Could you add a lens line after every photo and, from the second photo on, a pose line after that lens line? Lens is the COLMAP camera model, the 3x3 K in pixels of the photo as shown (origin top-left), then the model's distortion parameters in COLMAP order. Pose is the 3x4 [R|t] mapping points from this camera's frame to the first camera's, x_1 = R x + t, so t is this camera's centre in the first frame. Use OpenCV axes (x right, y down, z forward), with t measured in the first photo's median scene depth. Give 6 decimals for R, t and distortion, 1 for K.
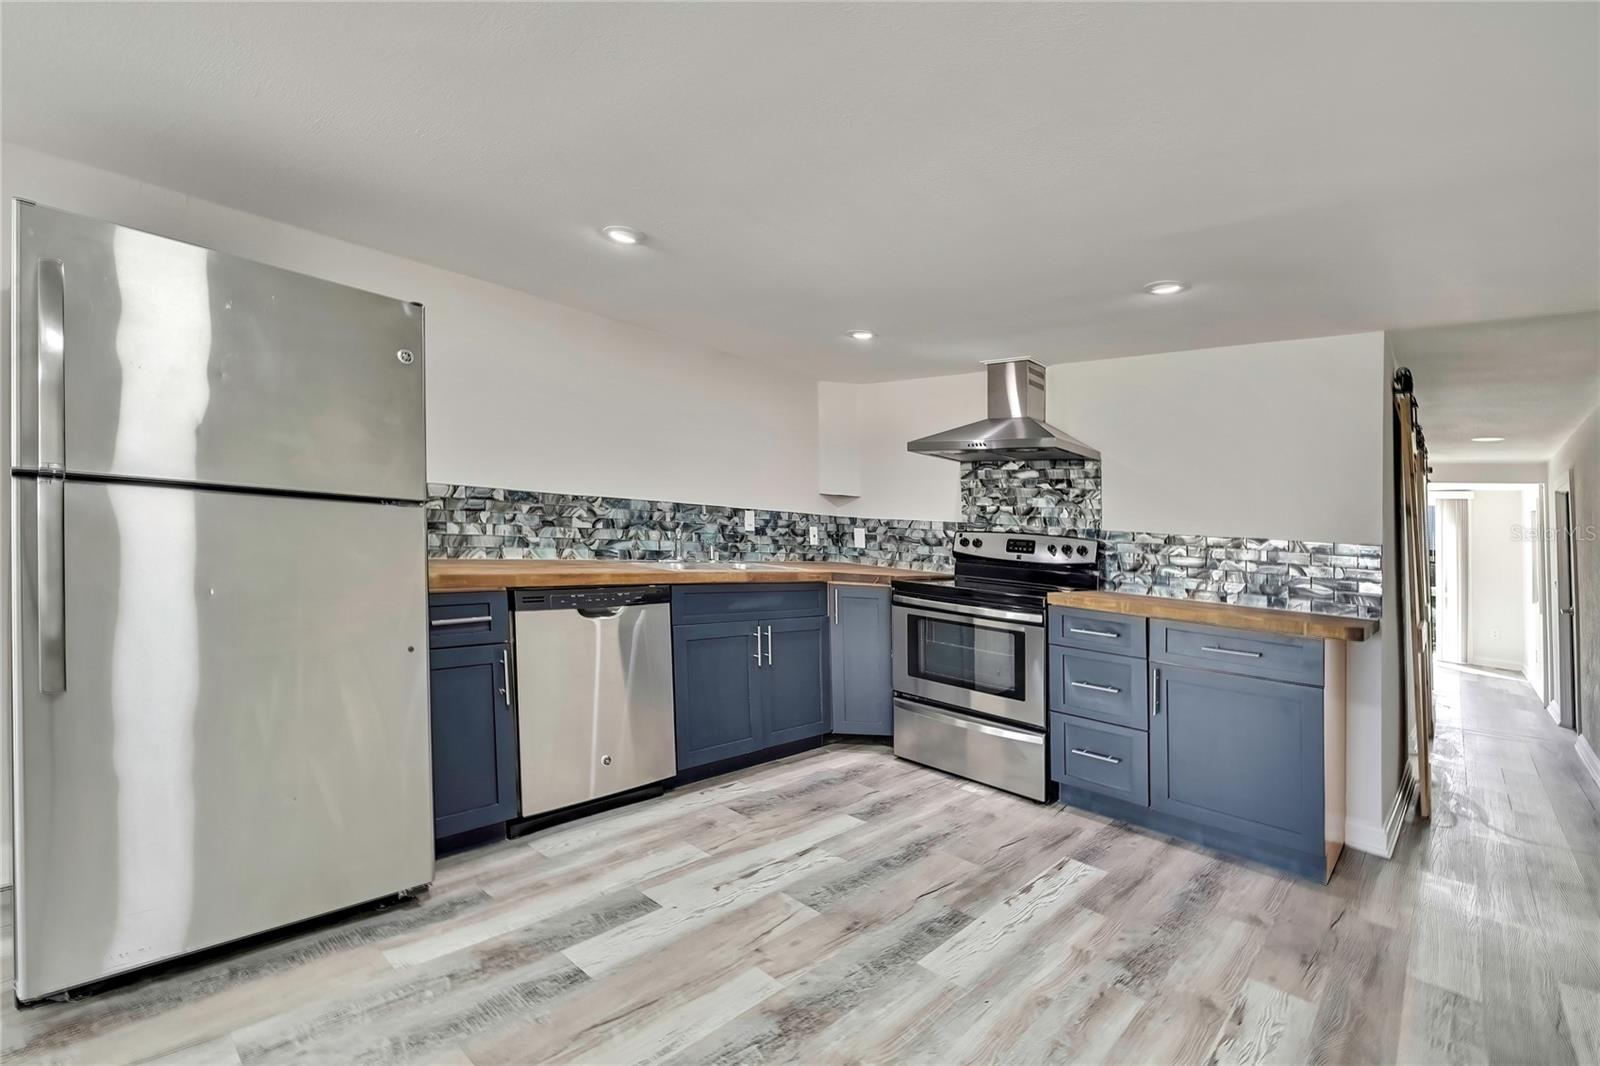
lens RADIAL K [[668.9, 0, 798.4], [0, 668.9, 455.9], [0, 0, 1]] dist [-0.007138, 0.000108]
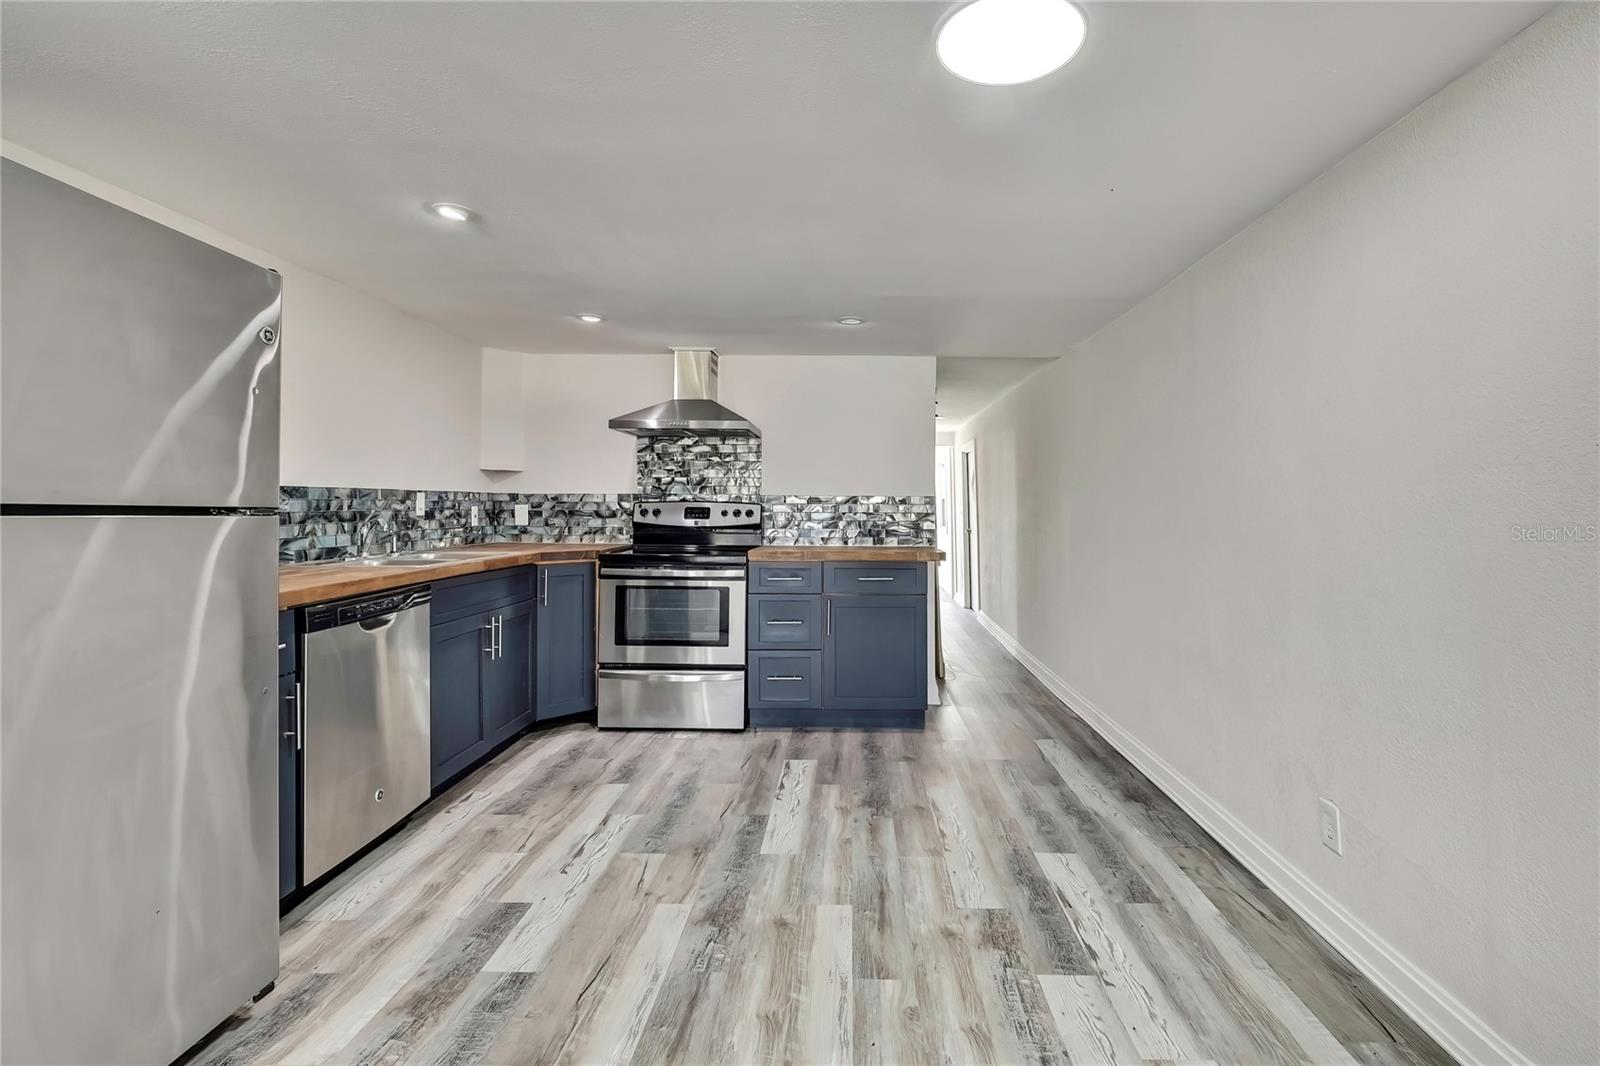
lens RADIAL K [[727.0, 0, 803.7], [0, 727.0, 364.9], [0, 0, 1]] dist [-0.002519, 0.000044]
pose [[0.757634, 0.065232, 0.649412, -0.373577], [-0.025577, 0.997196, -0.070327, -0.035686], [-0.652179, 0.036672, 0.757178, -0.068373]]
